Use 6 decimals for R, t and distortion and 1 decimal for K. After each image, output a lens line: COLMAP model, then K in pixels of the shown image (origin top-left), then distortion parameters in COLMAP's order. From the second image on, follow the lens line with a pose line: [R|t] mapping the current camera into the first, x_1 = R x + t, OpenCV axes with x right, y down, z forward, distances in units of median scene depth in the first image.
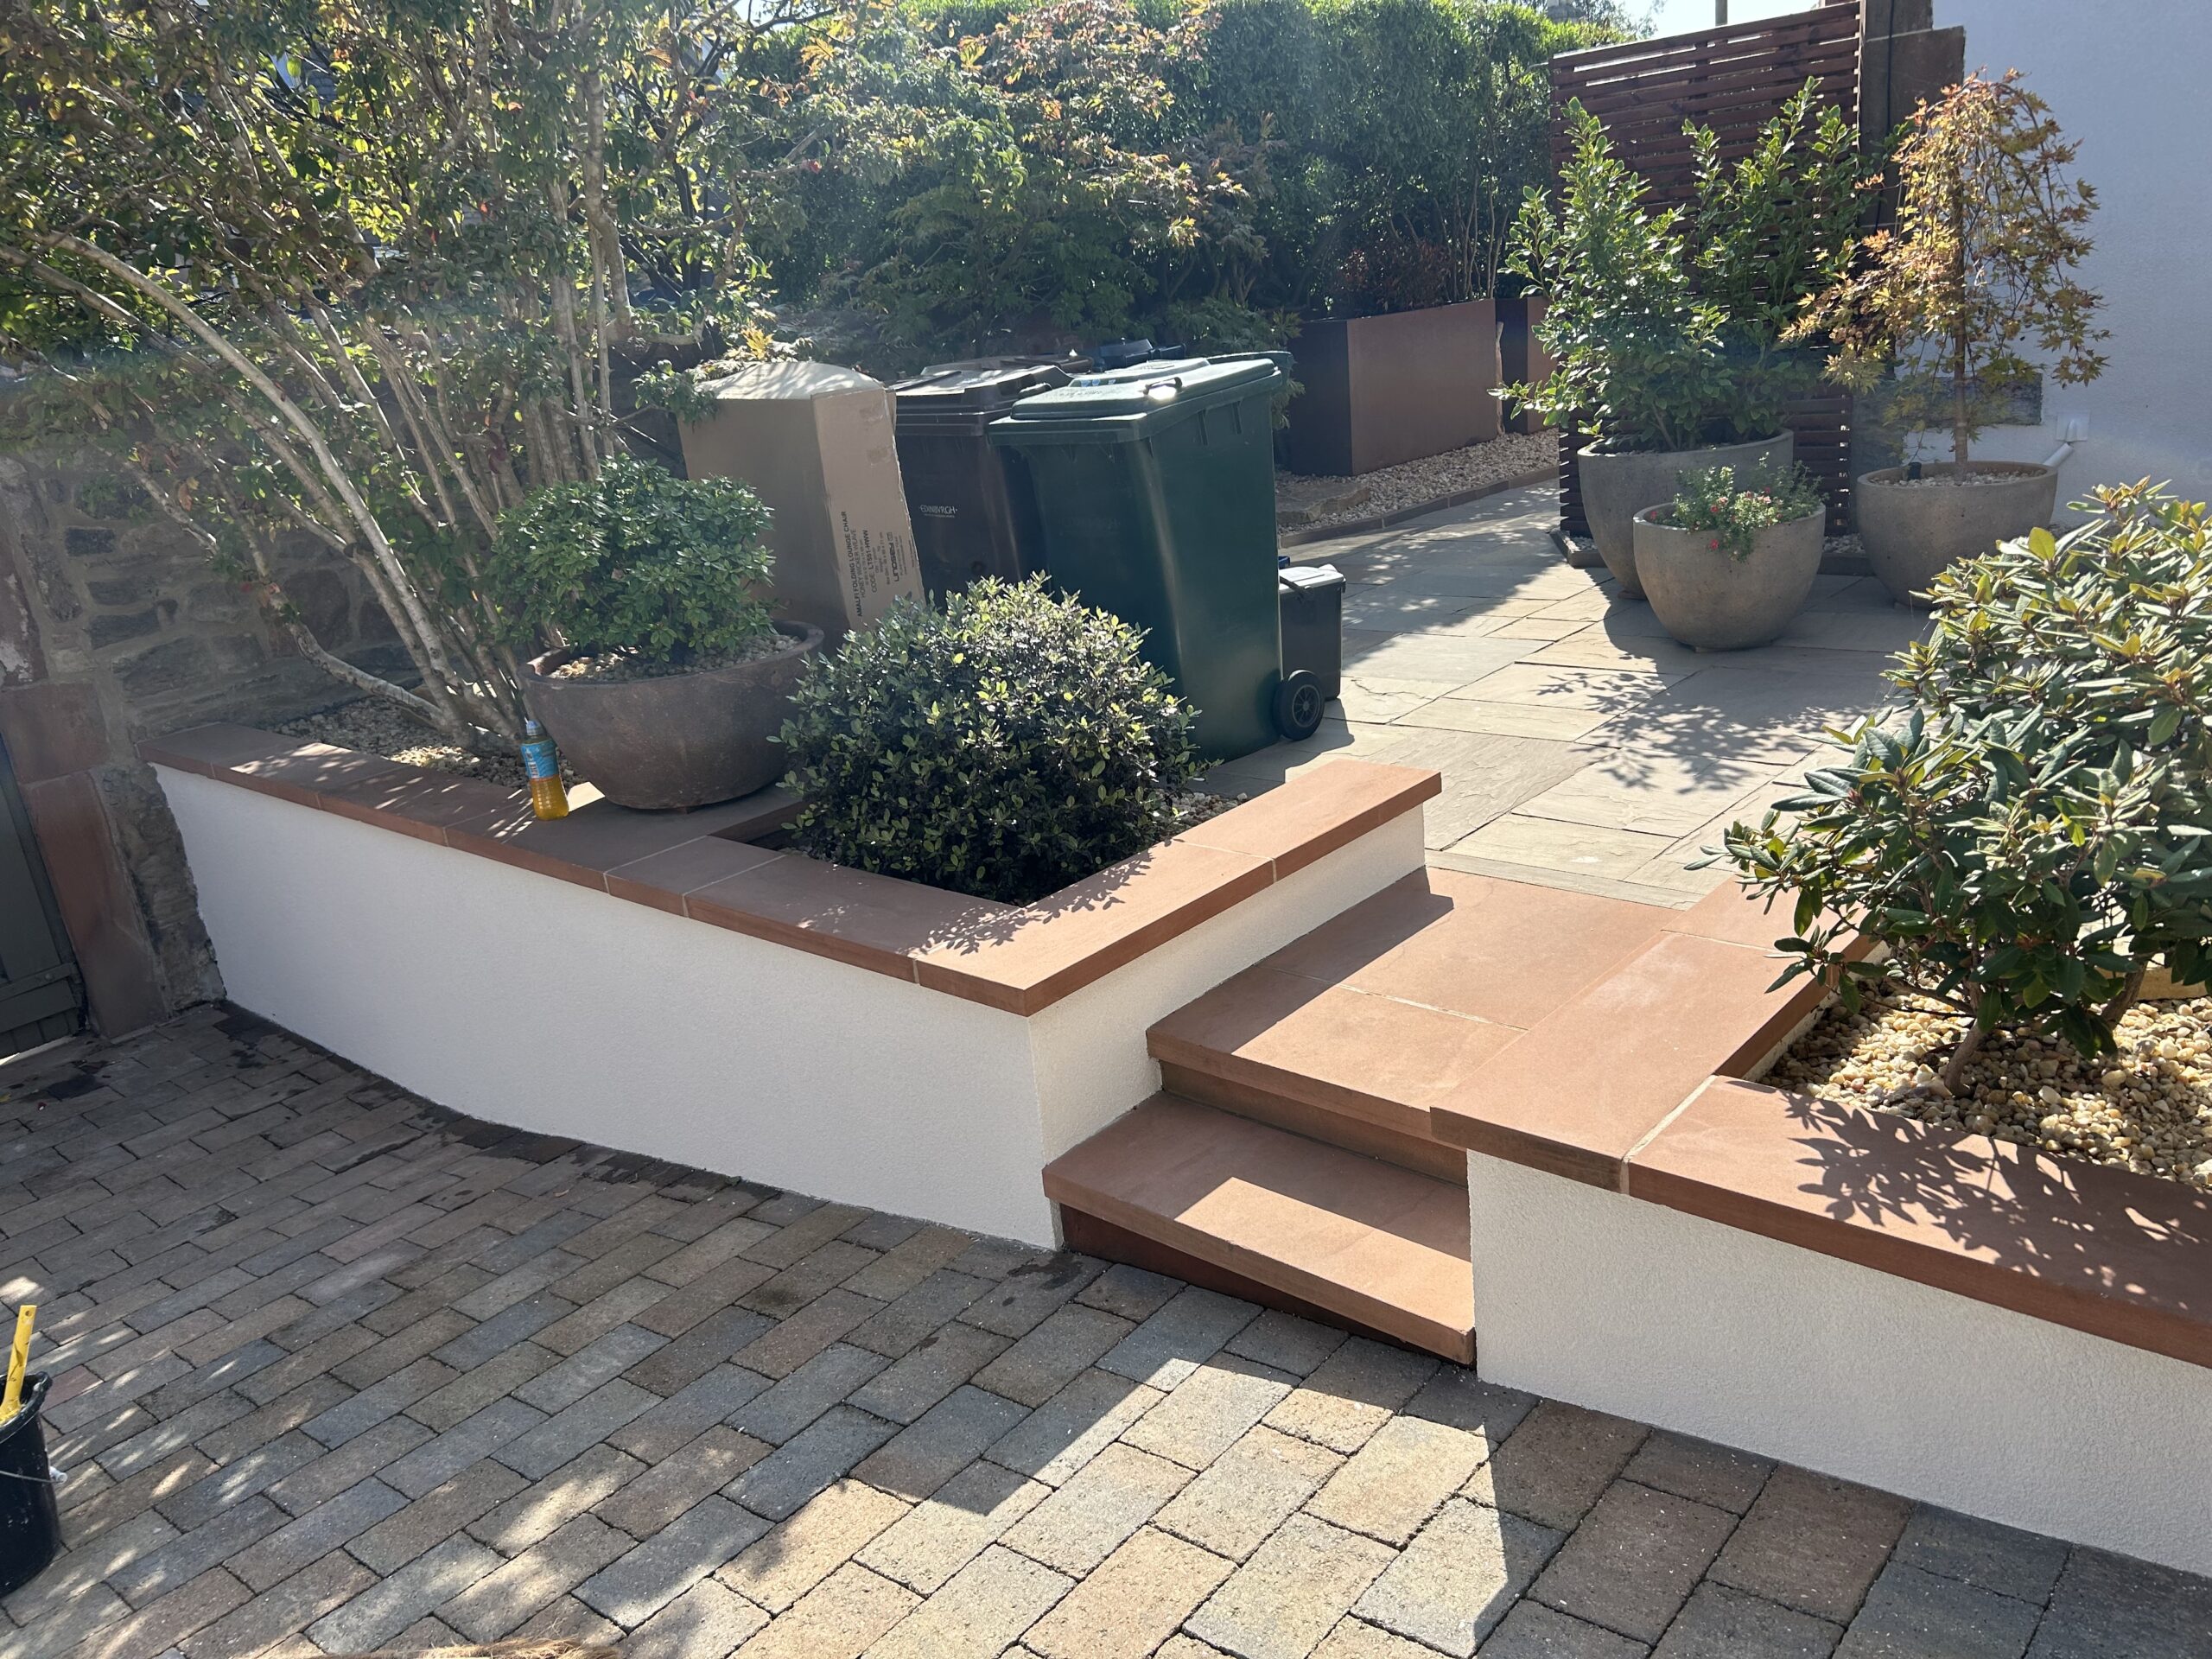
lens RADIAL K [[1646.8, 0, 1106.3], [0, 1646.8, 836.4], [0, 0, 1]] dist [0.031038, -0.028579]
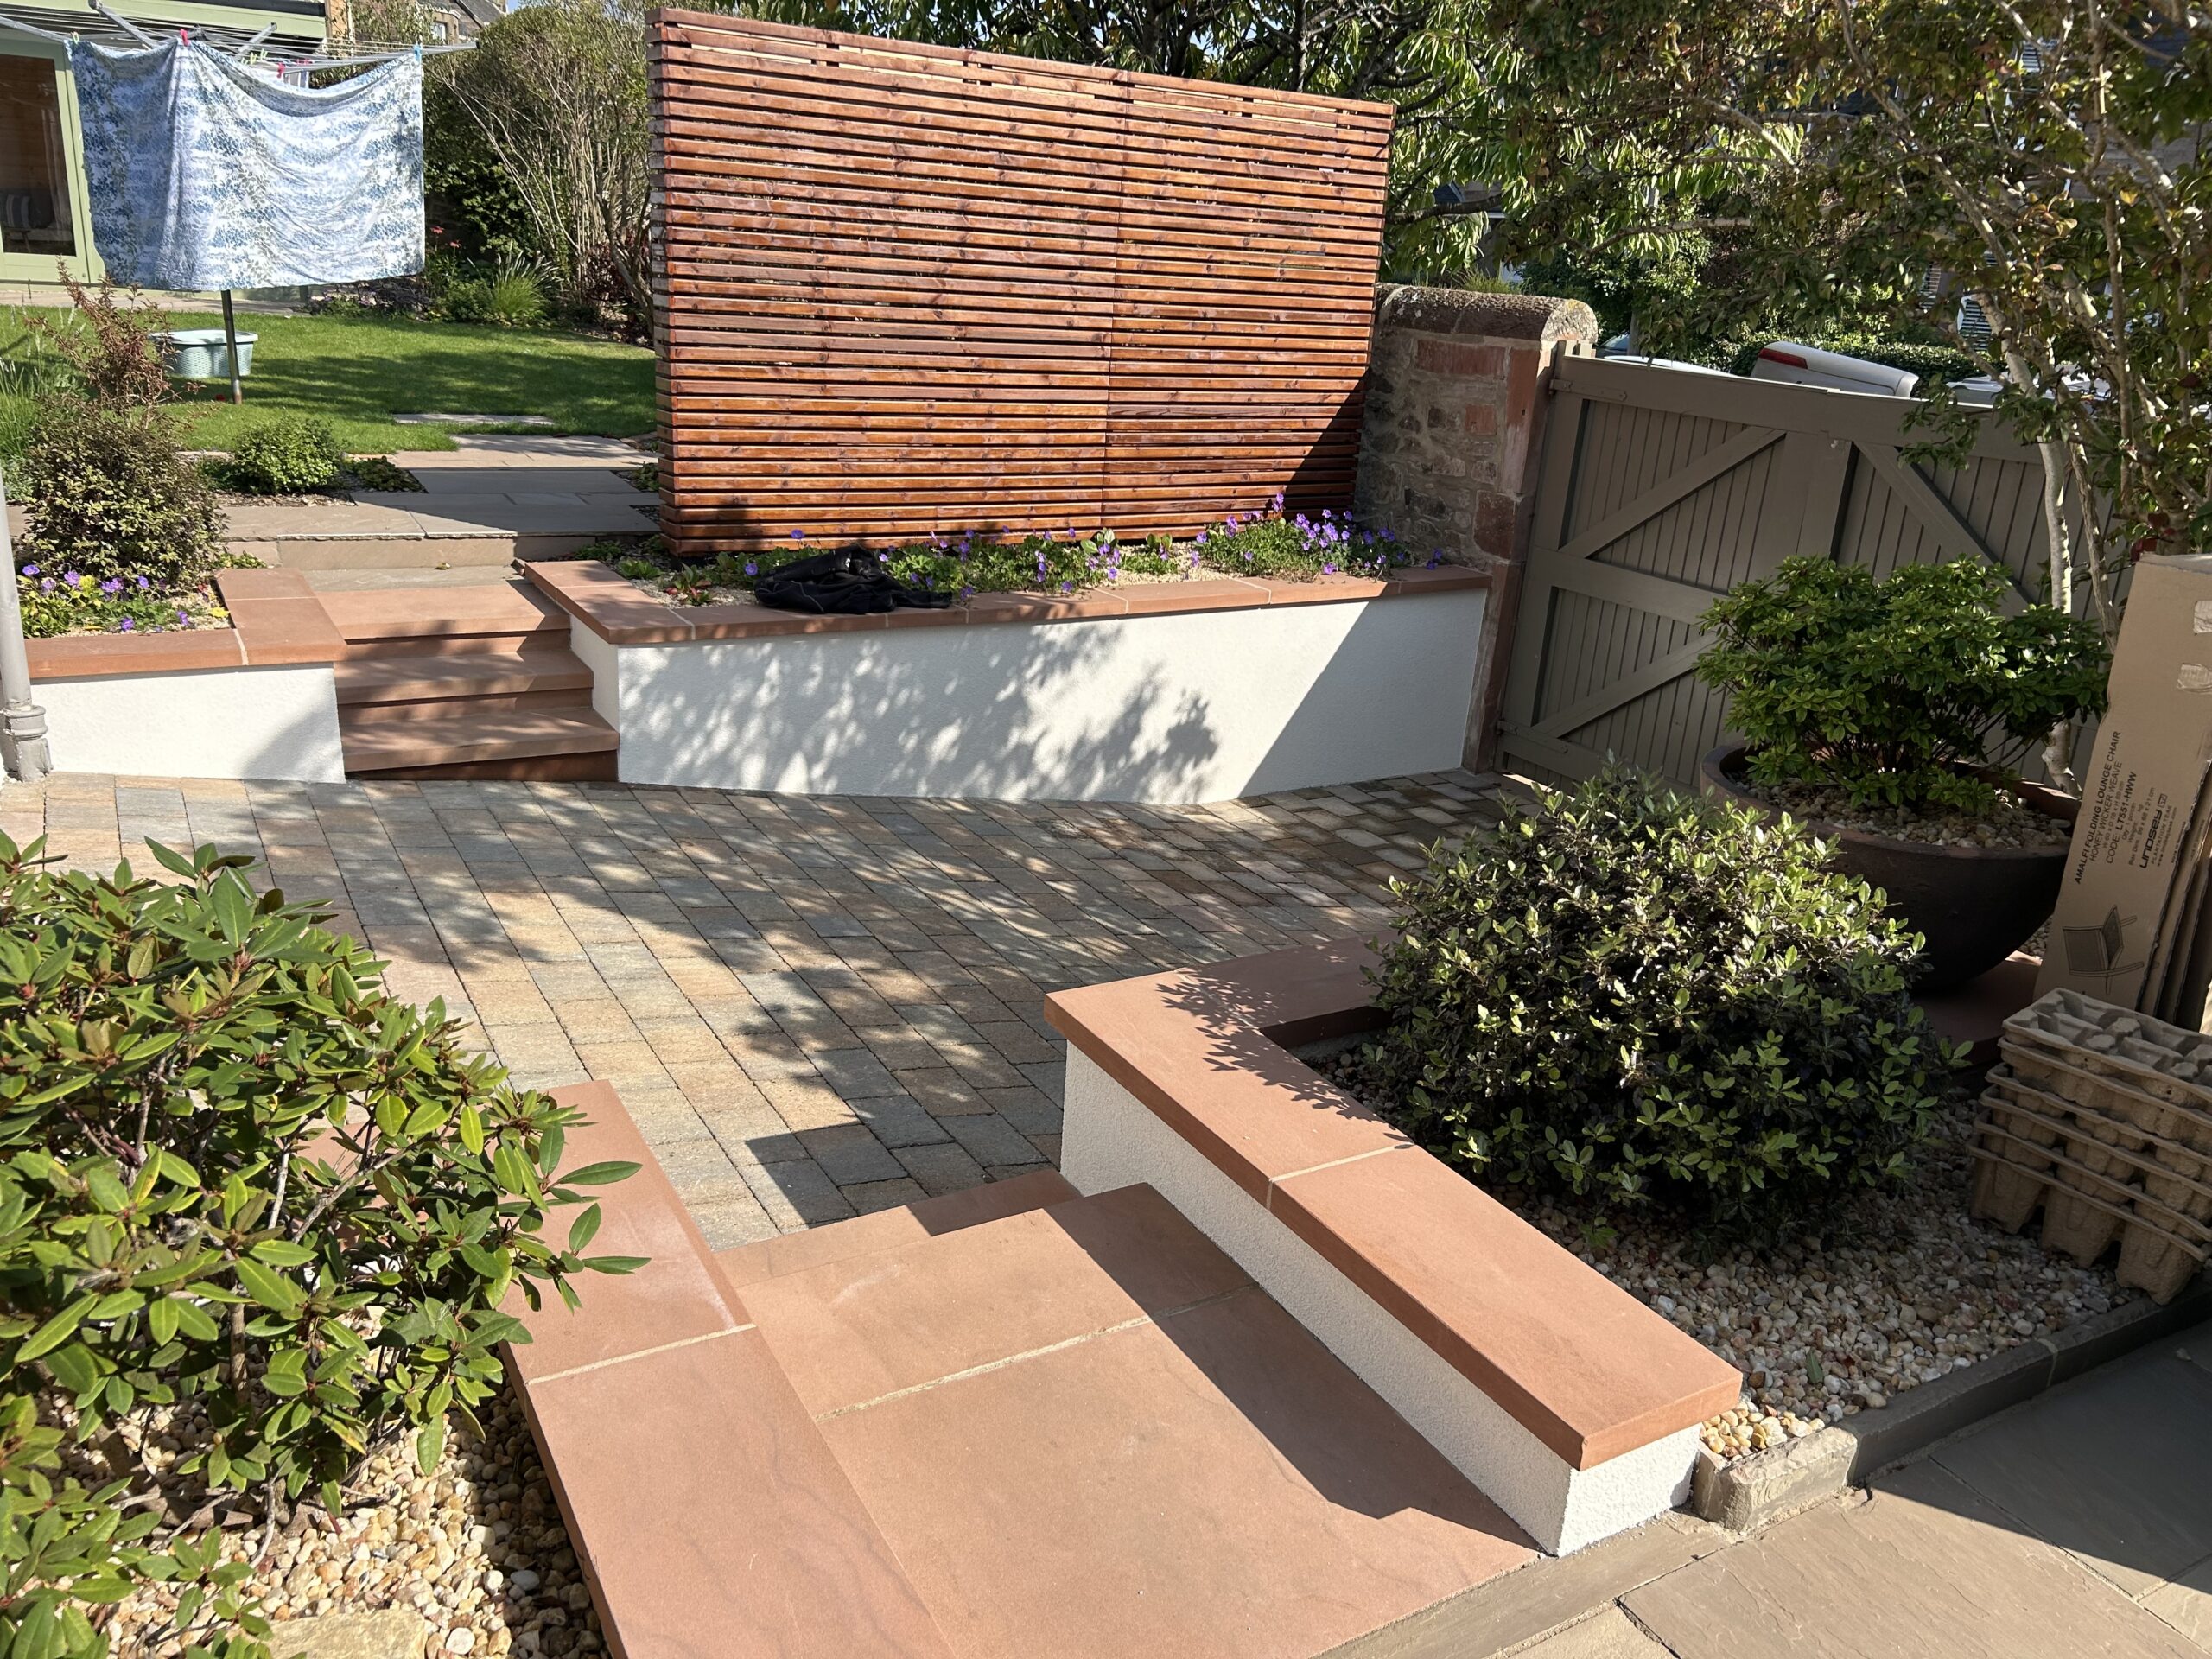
lens RADIAL K [[1646.8, 0, 1106.3], [0, 1646.8, 836.4], [0, 0, 1]] dist [0.031038, -0.028579]
pose [[-0.299731, 0.395550, -0.868160, 0.635140], [-0.341427, 0.805252, 0.484765, -0.400147], [0.890836, 0.441712, -0.106307, 0.847438]]
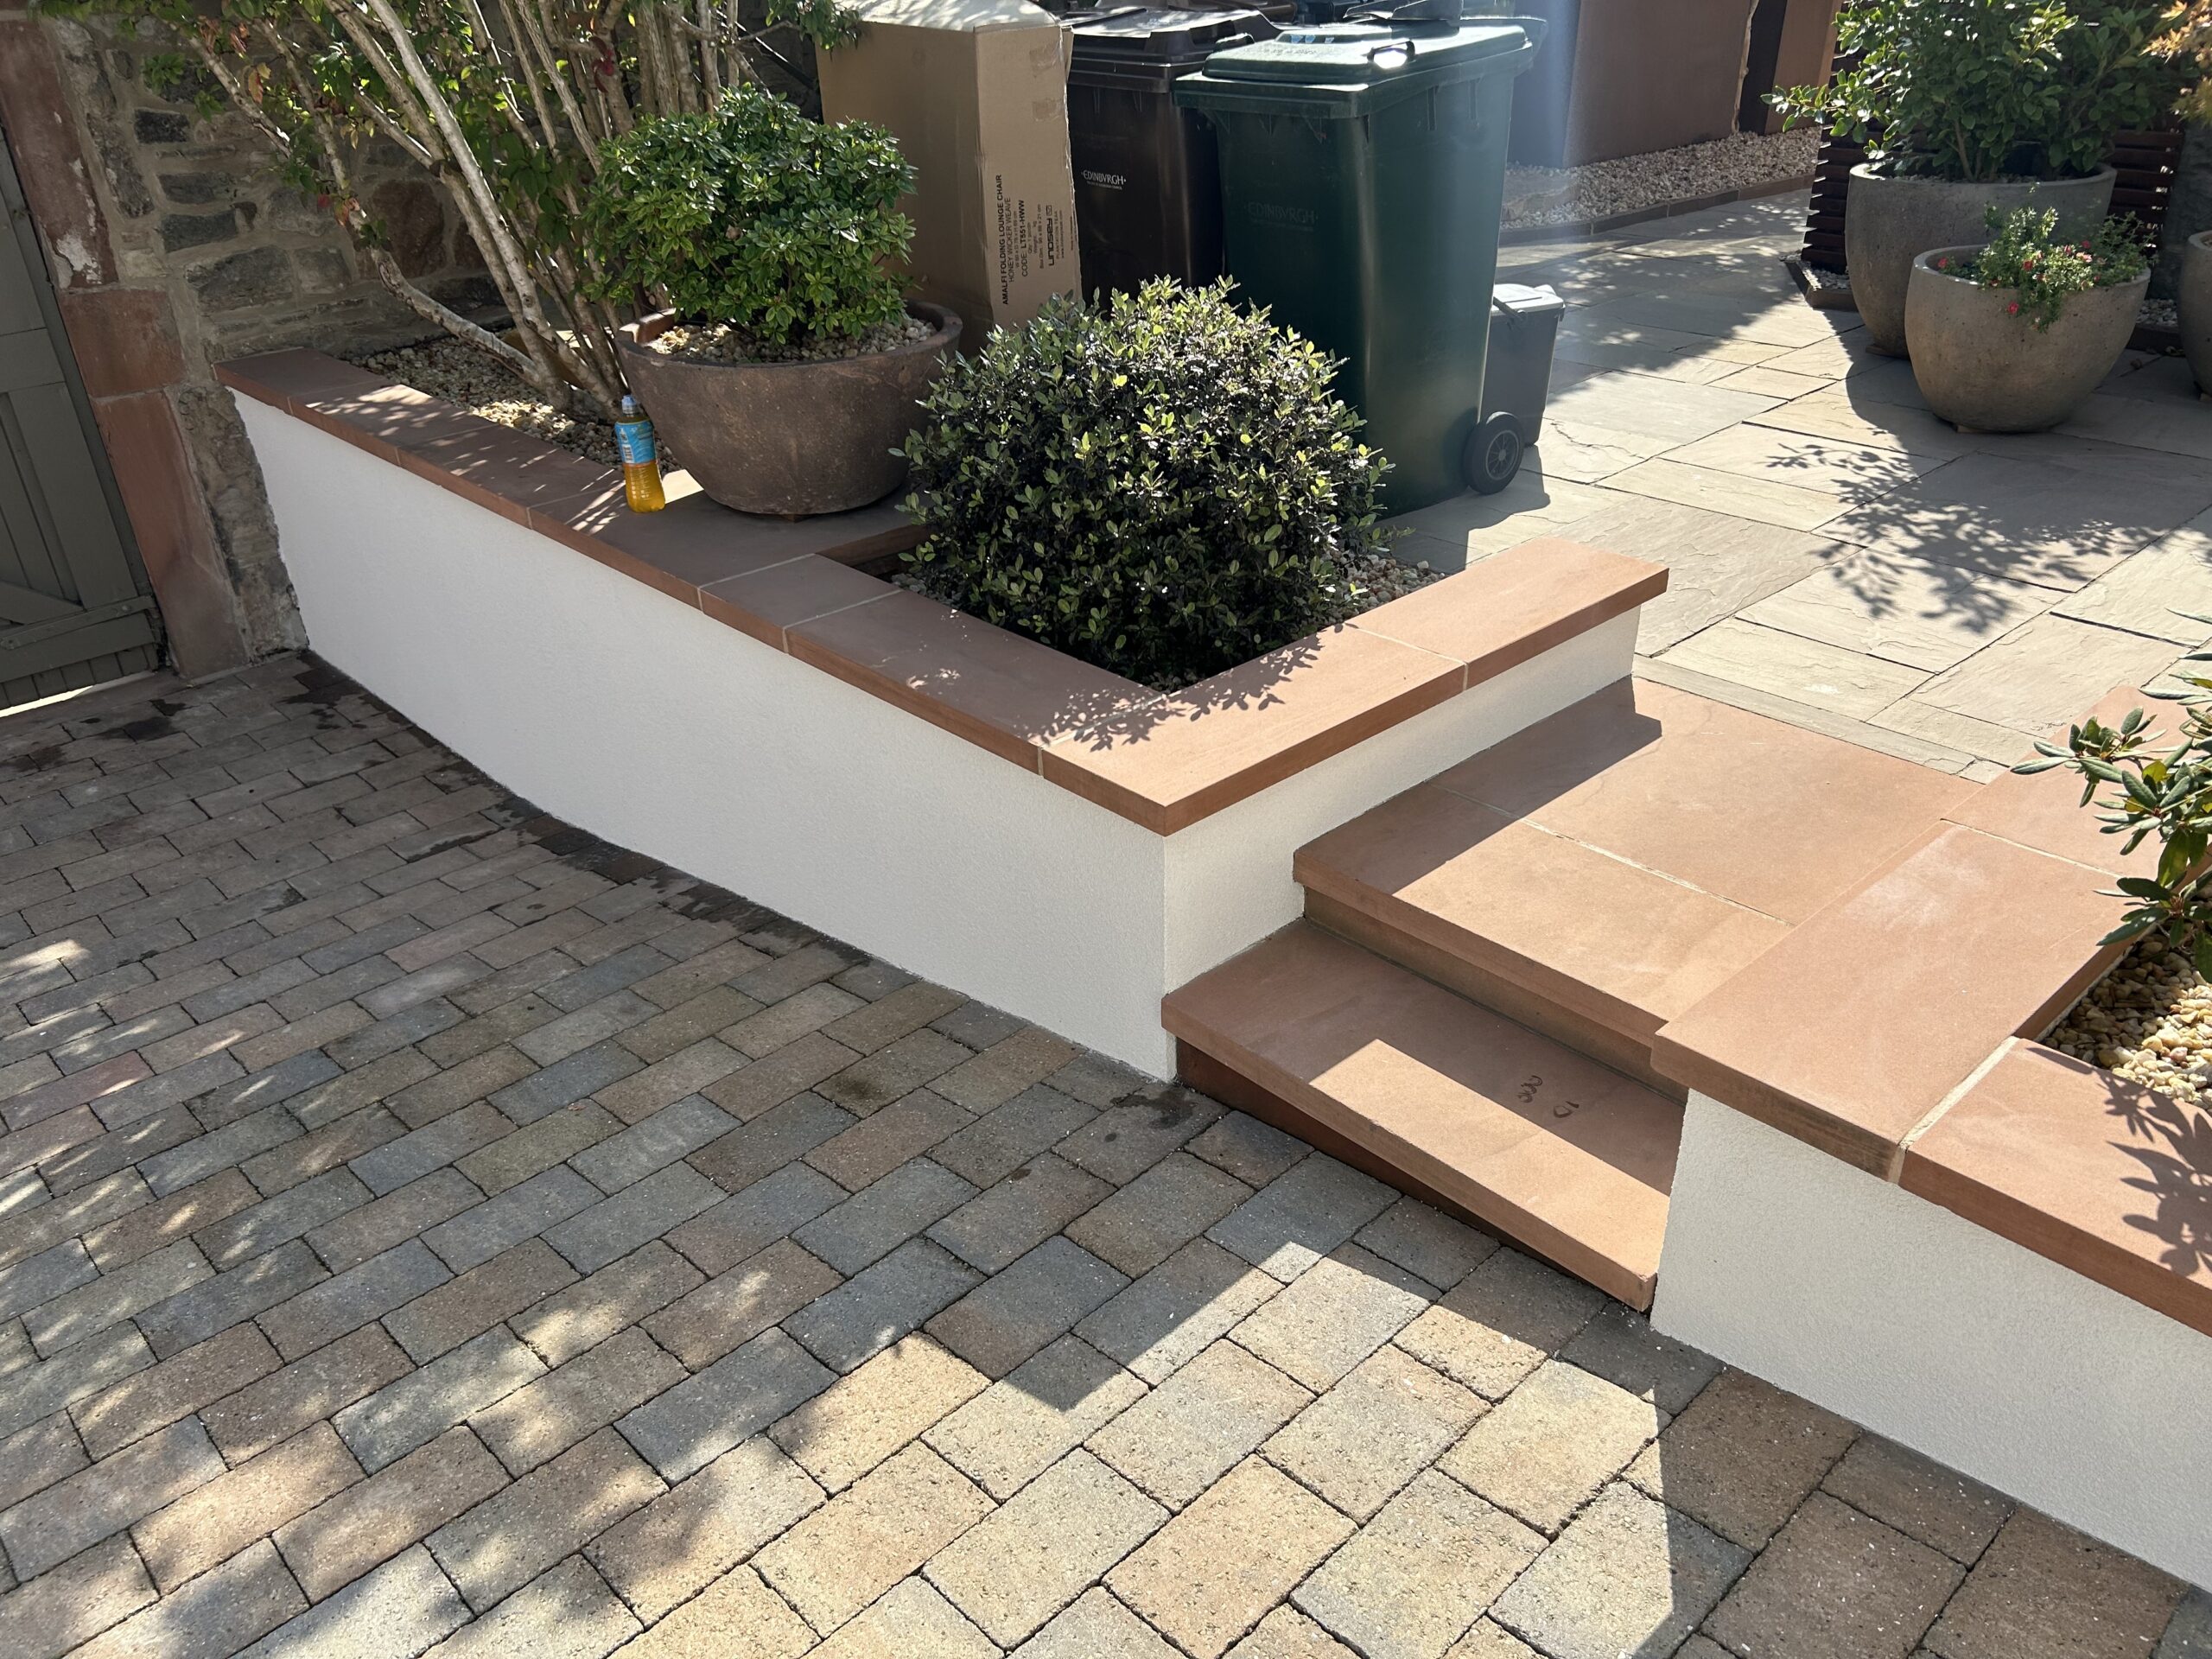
lens RADIAL K [[1646.8, 0, 1106.3], [0, 1646.8, 836.4], [0, 0, 1]] dist [0.031038, -0.028579]
pose [[0.992719, 0.111113, -0.046512, -0.030550], [-0.100219, 0.976103, 0.192819, -0.040467], [0.066825, -0.186754, 0.980131, 0.120646]]
